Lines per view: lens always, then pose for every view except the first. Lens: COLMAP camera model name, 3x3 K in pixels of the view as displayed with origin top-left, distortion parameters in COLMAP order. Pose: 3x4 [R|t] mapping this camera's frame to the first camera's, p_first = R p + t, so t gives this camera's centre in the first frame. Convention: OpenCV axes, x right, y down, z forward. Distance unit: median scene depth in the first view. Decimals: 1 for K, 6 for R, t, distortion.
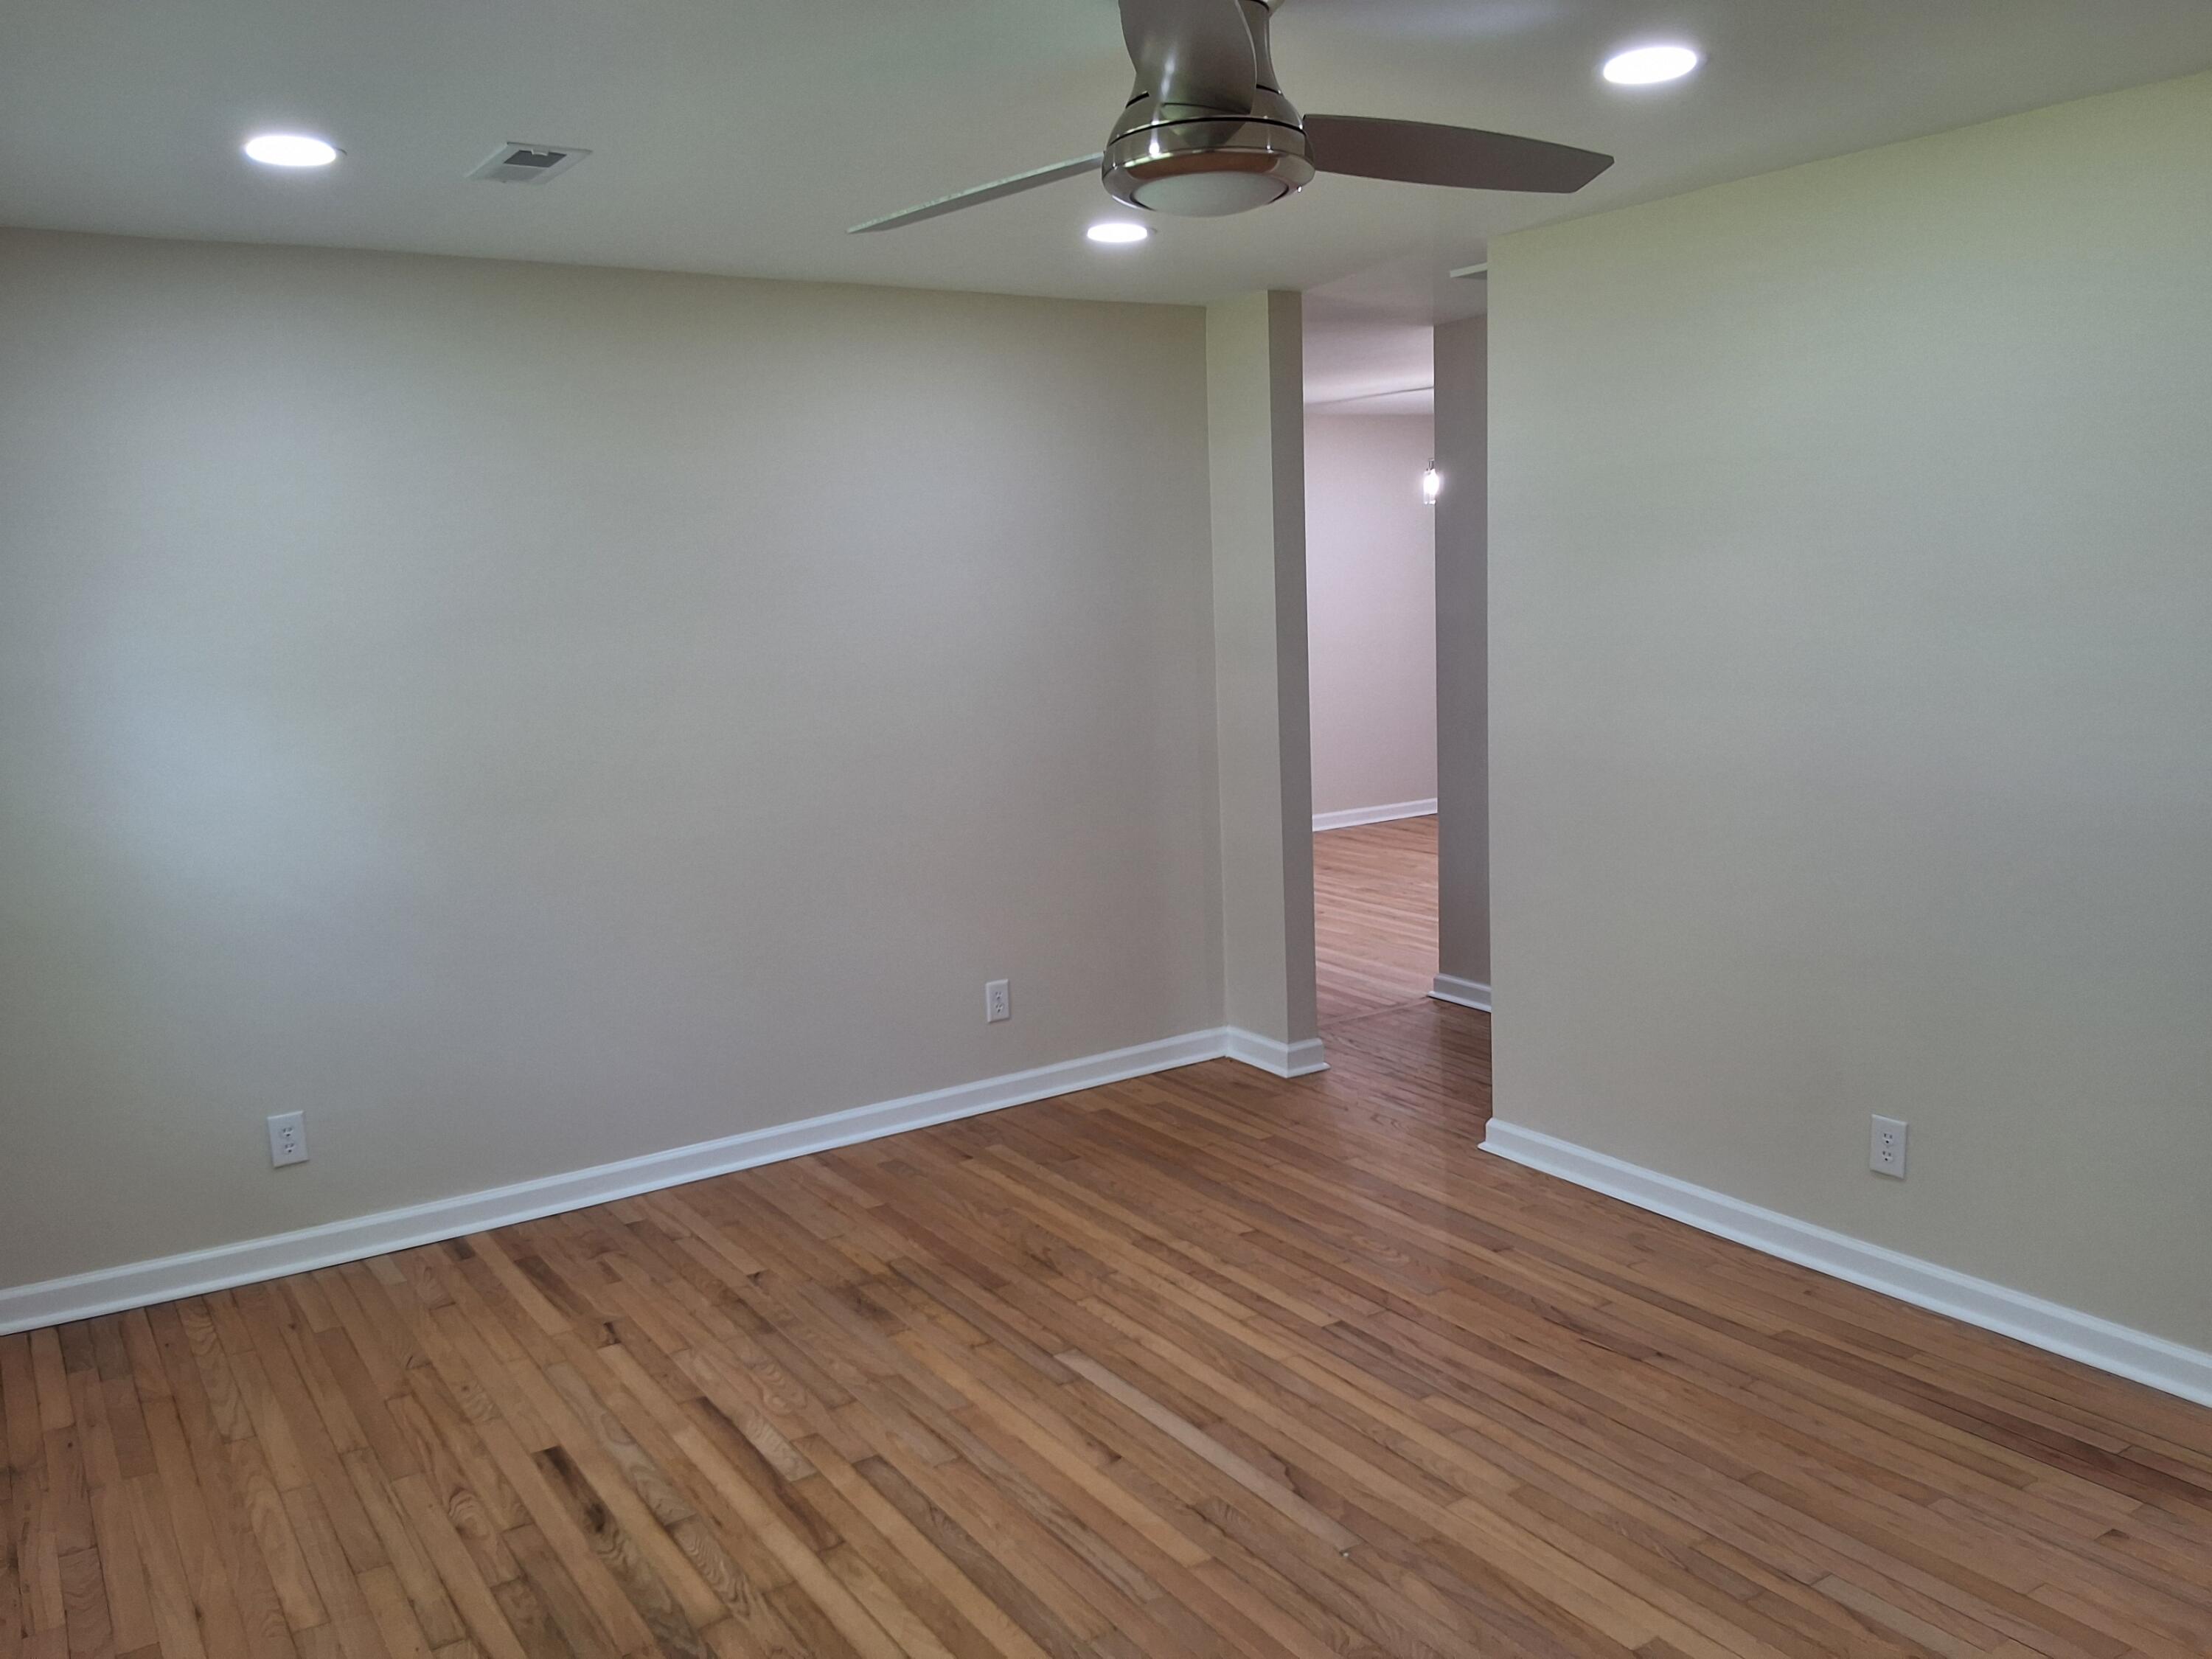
lens RADIAL K [[1773.1, 0, 1131.5], [0, 1773.1, 830.6], [0, 0, 1]] dist [0.139702, -0.224658]
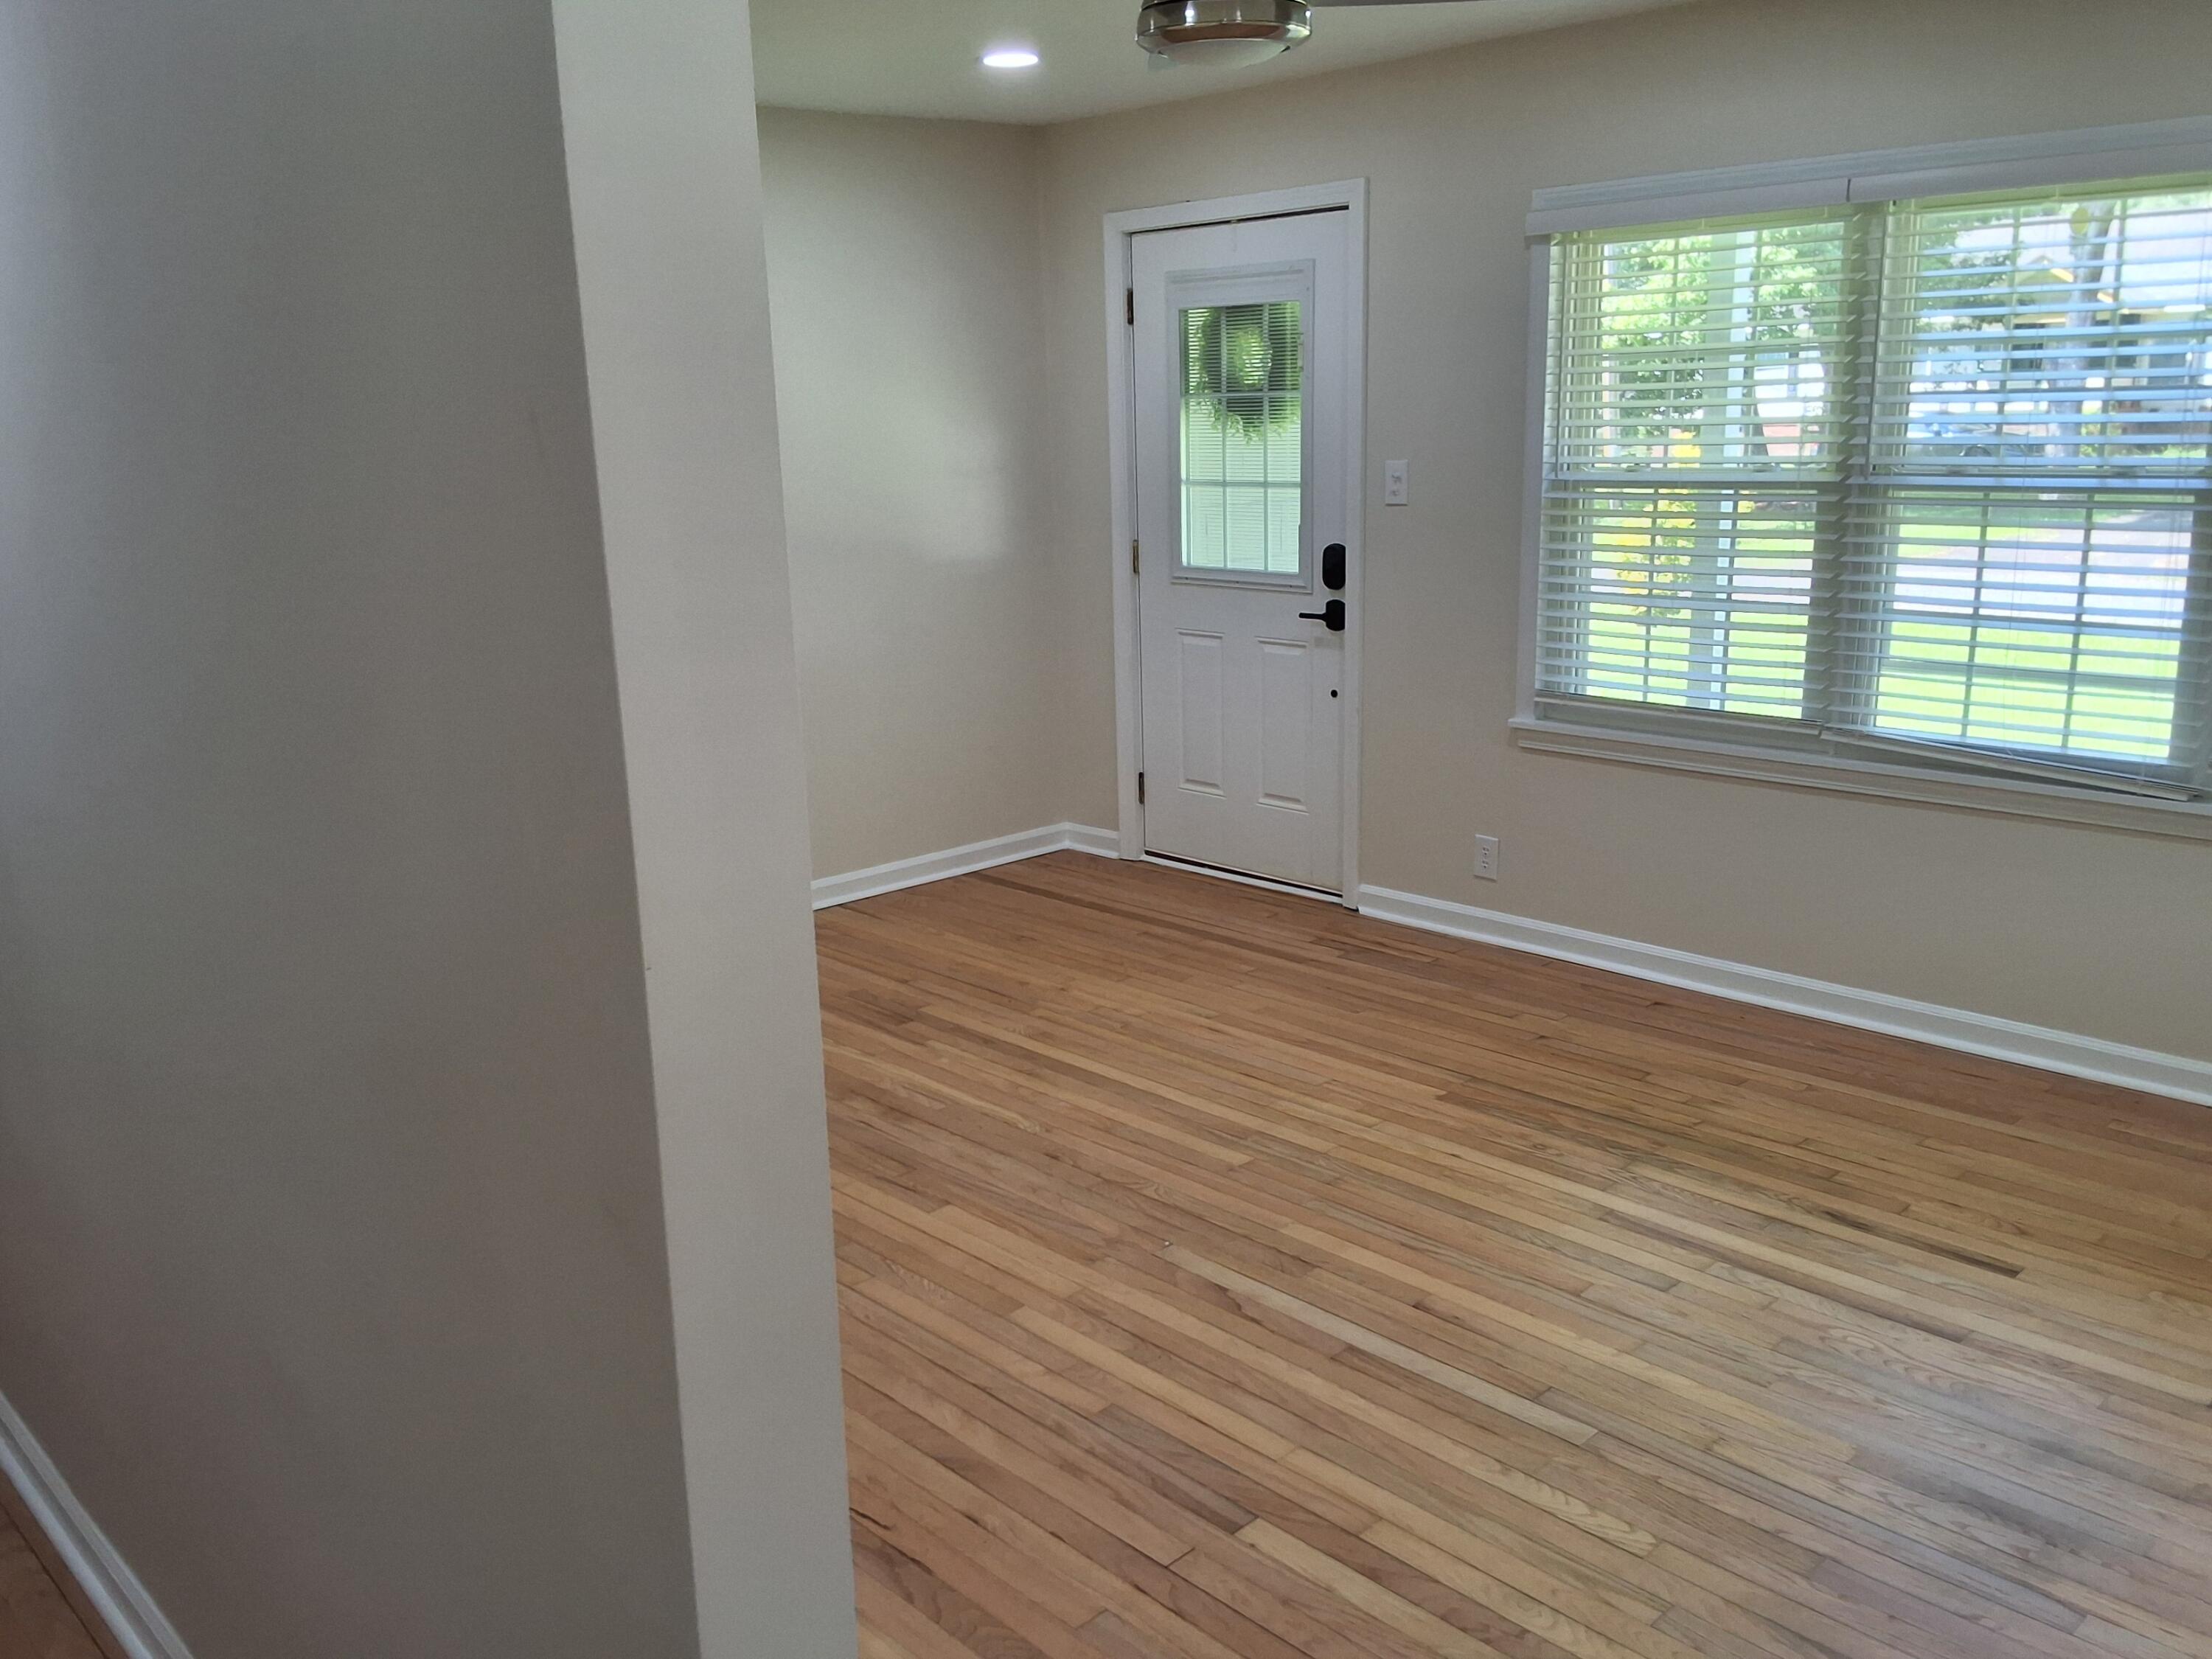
lens RADIAL K [[1815.0, 0, 1114.7], [0, 1815.0, 848.1], [0, 0, 1]] dist [0.140124, -0.240764]
pose [[-0.981312, 0.103882, -0.161972, 0.279990], [0.034829, 0.923740, 0.381433, -0.254629], [0.189244, 0.368664, -0.910096, 1.744114]]
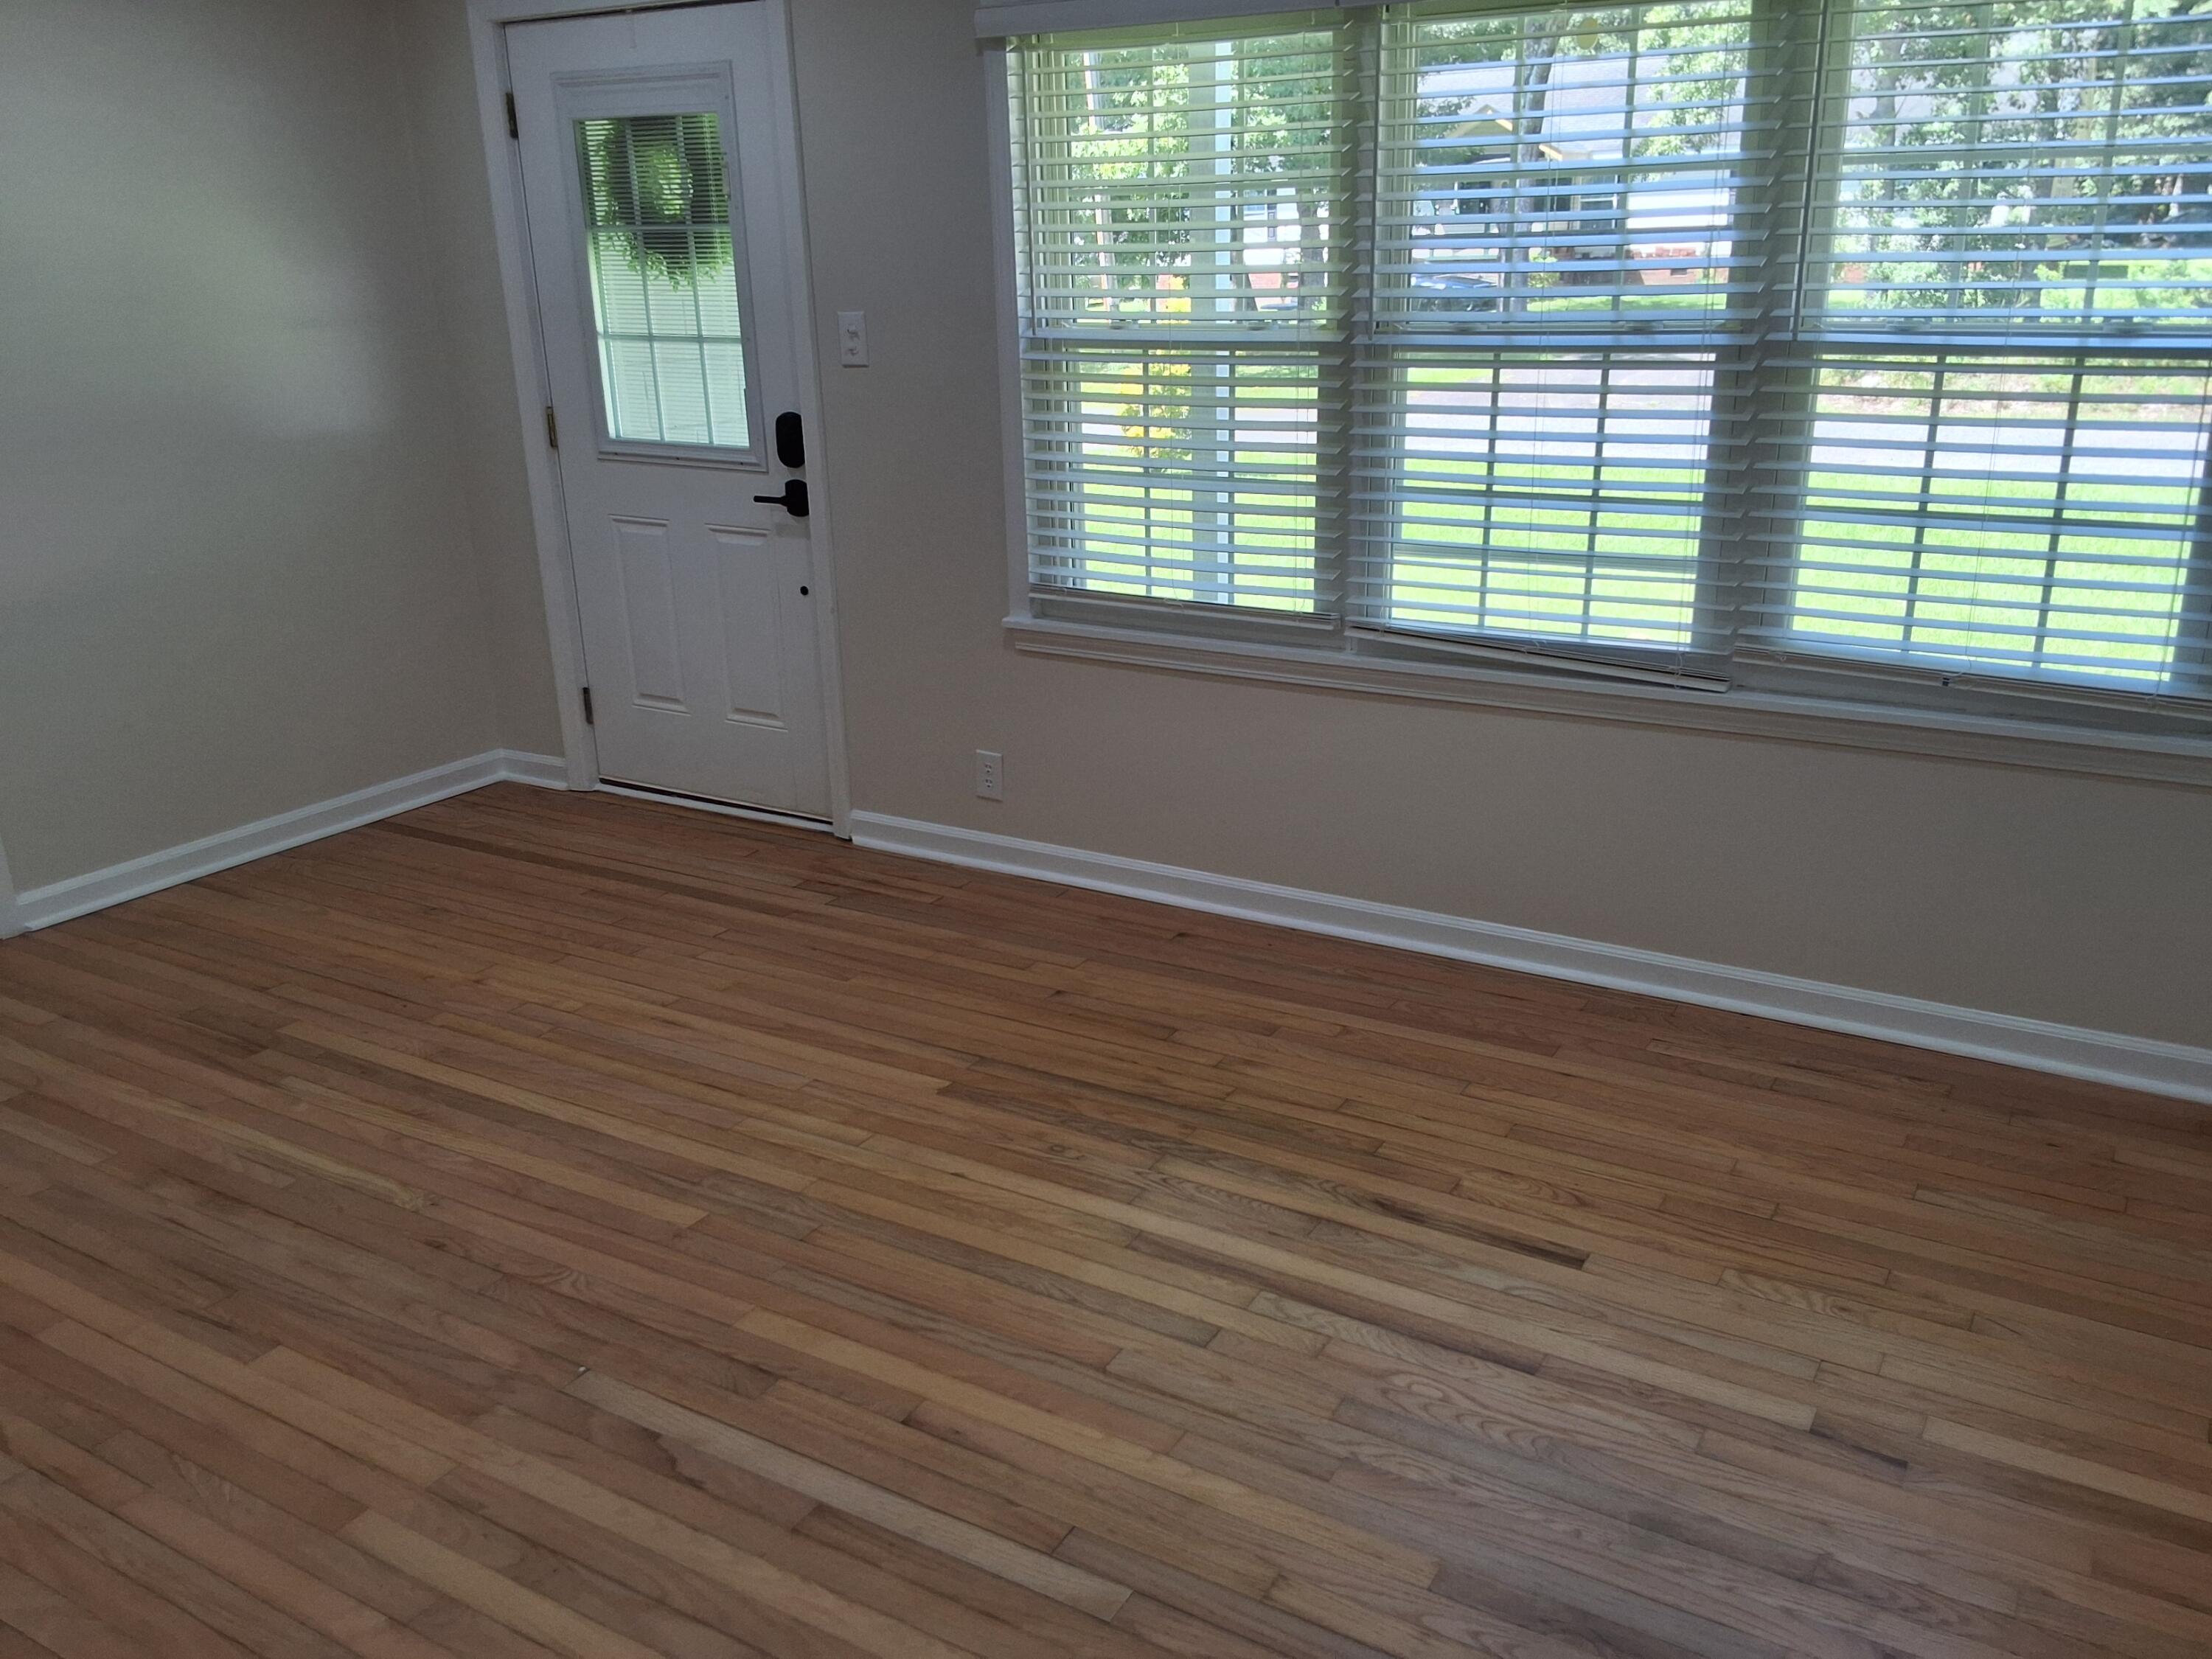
lens RADIAL K [[1773.1, 0, 1131.5], [0, 1773.1, 830.6], [0, 0, 1]] dist [0.139702, -0.224658]
pose [[-0.898240, 0.191055, -0.395805, 0.155943], [-0.011082, 0.890441, 0.454965, -0.212839], [0.439365, 0.413054, -0.797712, 1.514916]]
